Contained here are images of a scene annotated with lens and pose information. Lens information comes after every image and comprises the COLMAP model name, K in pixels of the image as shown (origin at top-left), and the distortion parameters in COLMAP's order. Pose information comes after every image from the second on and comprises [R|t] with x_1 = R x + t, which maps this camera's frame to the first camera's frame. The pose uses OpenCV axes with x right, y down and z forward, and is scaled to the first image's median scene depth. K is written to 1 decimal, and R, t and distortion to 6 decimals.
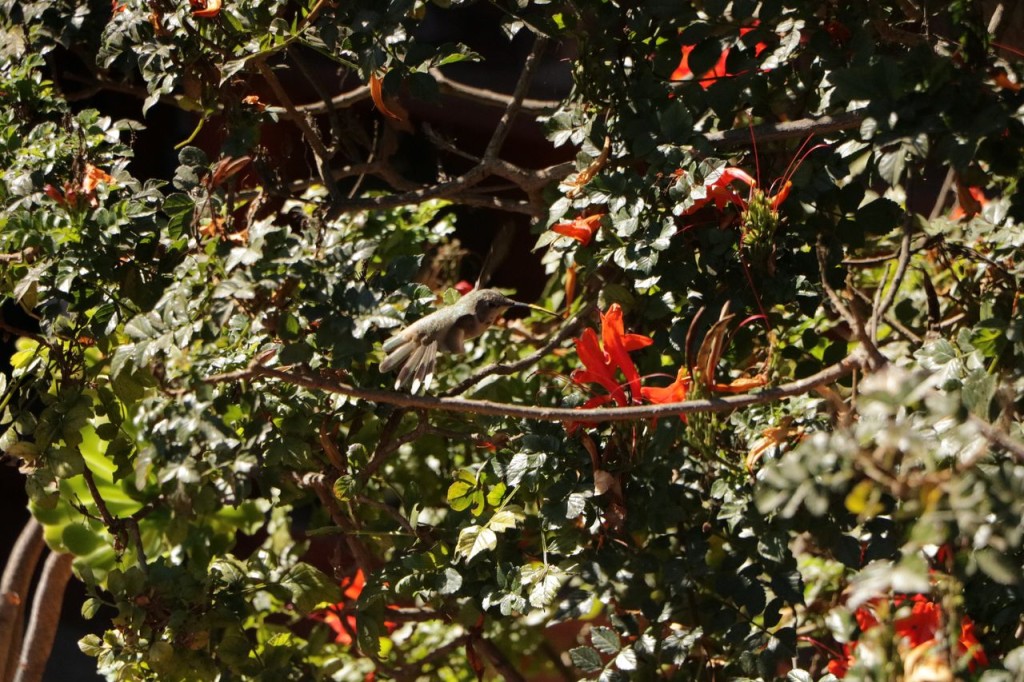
lens RADIAL K [[6046.9, 0, 512.0], [0, 6046.9, 341.0], [0, 0, 1]] dist [-0.355050, 5.434058]
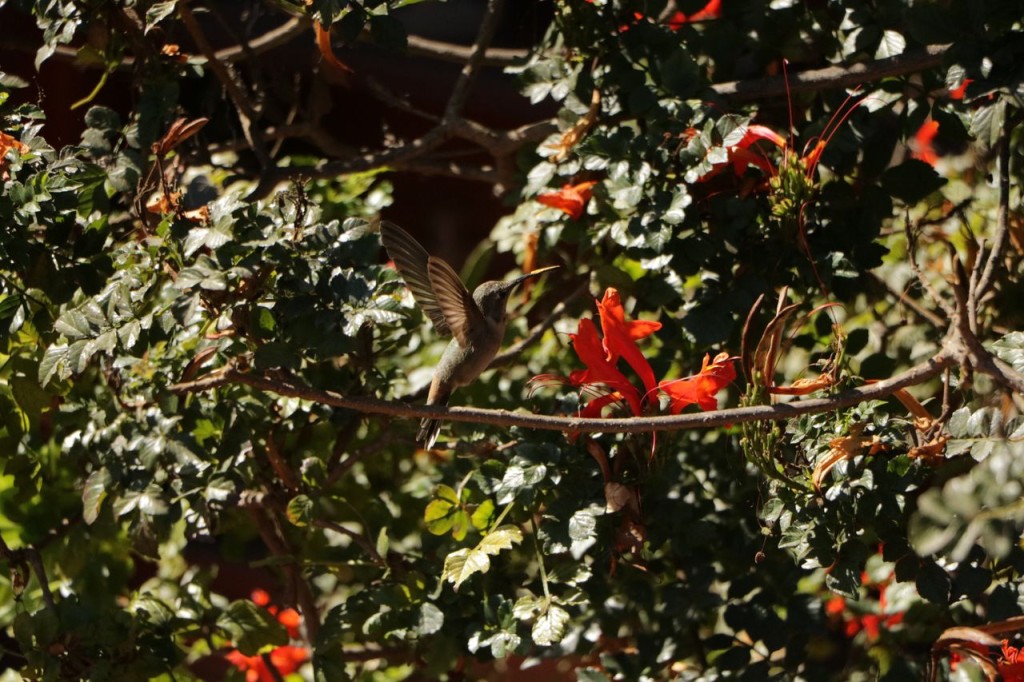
lens RADIAL K [[6232.5, 0, 512.0], [0, 6232.5, 341.0], [0, 0, 1]] dist [0.416534, -17.650116]
pose [[0.998638, -0.011526, 0.050880, -0.042459], [0.011212, 0.999916, 0.006457, -0.004608], [-0.050950, -0.005878, 0.998684, 0.132085]]
